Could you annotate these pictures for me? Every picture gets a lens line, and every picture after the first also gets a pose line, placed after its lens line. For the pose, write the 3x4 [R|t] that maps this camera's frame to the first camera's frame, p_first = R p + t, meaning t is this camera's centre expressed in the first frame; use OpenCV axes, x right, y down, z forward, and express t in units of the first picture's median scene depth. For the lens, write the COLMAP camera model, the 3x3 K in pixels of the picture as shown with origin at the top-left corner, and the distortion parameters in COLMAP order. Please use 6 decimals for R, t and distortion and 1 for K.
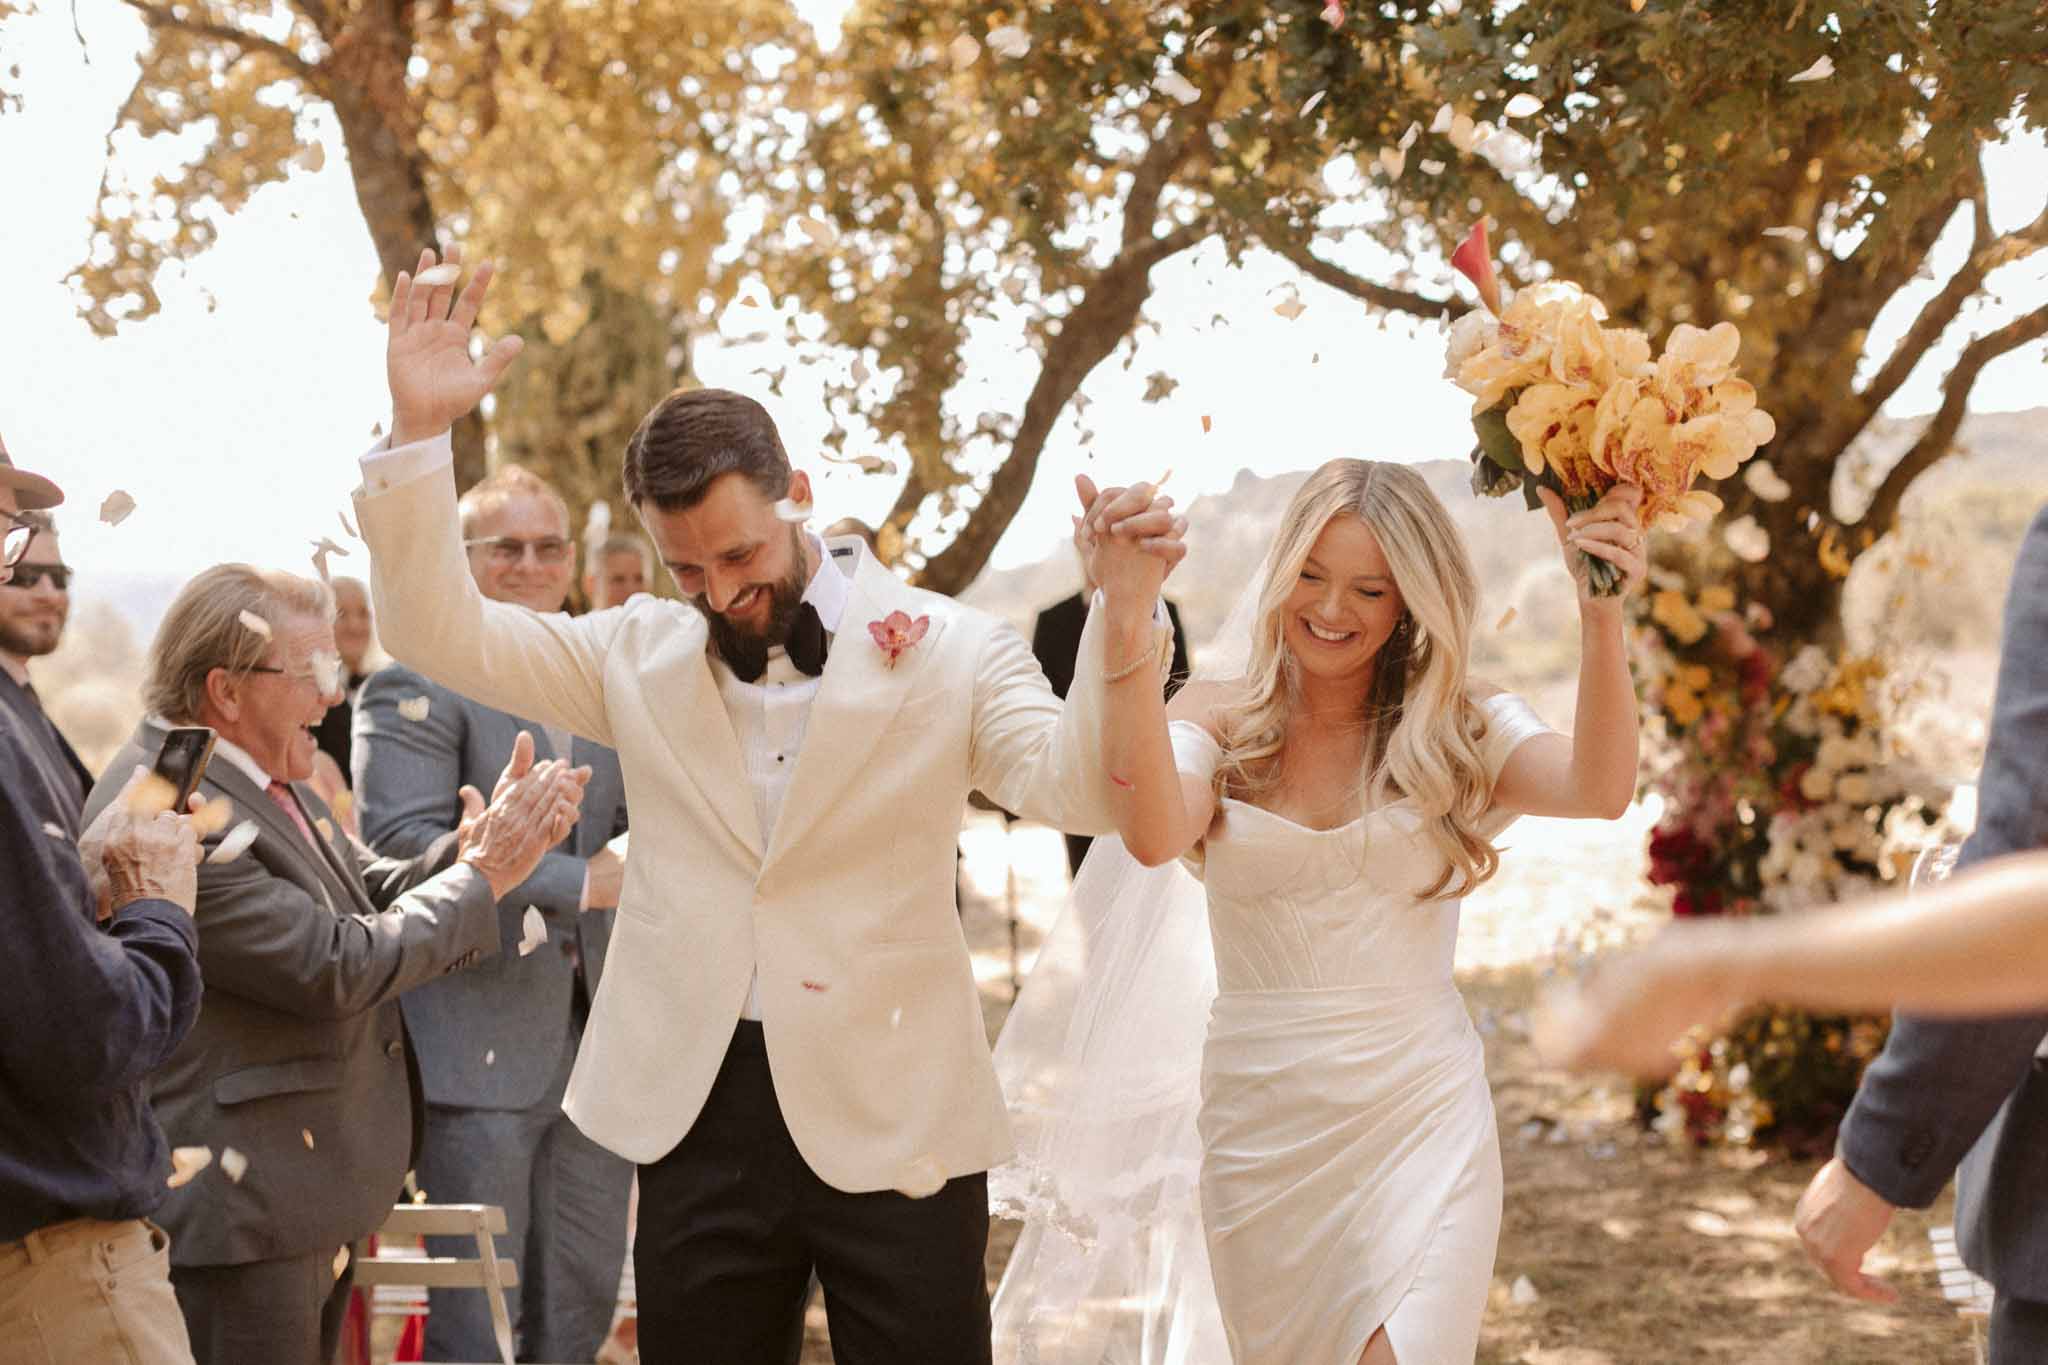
lens RADIAL K [[2901.7, 0, 1024.0], [0, 2901.7, 682.5], [0, 0, 1]] dist [-0.006469, -0.087189]
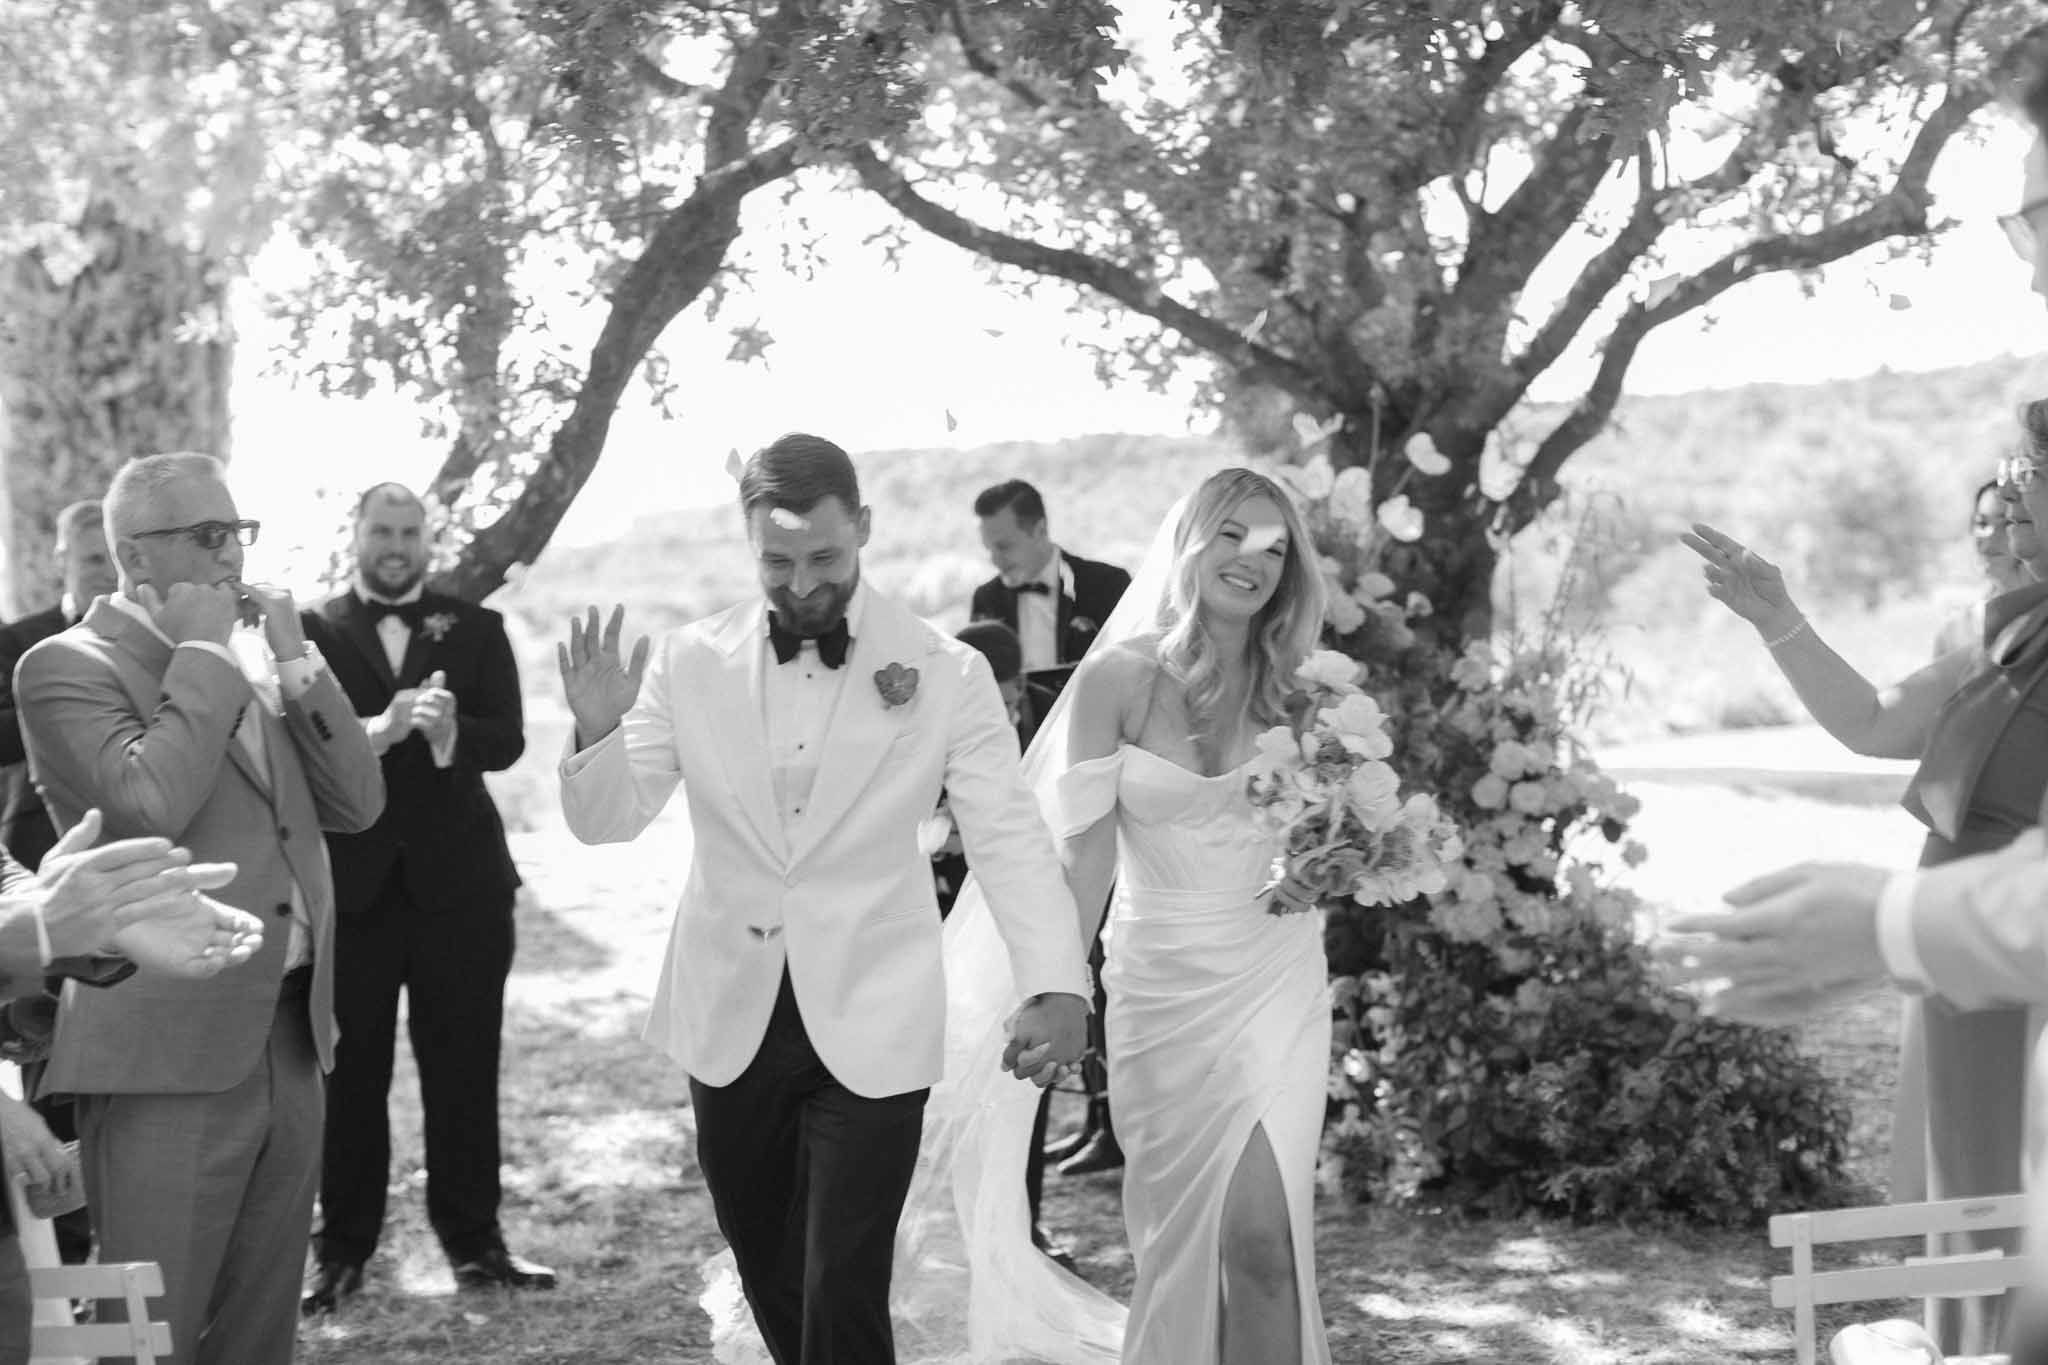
lens RADIAL K [[2901.7, 0, 1024.0], [0, 2901.7, 682.5], [0, 0, 1]] dist [-0.006469, -0.087189]
pose [[0.989381, -0.000302, 0.145346, 0.001848], [-0.000723, 0.999975, 0.006996, -0.004563], [-0.145345, -0.007027, 0.989356, 0.120765]]
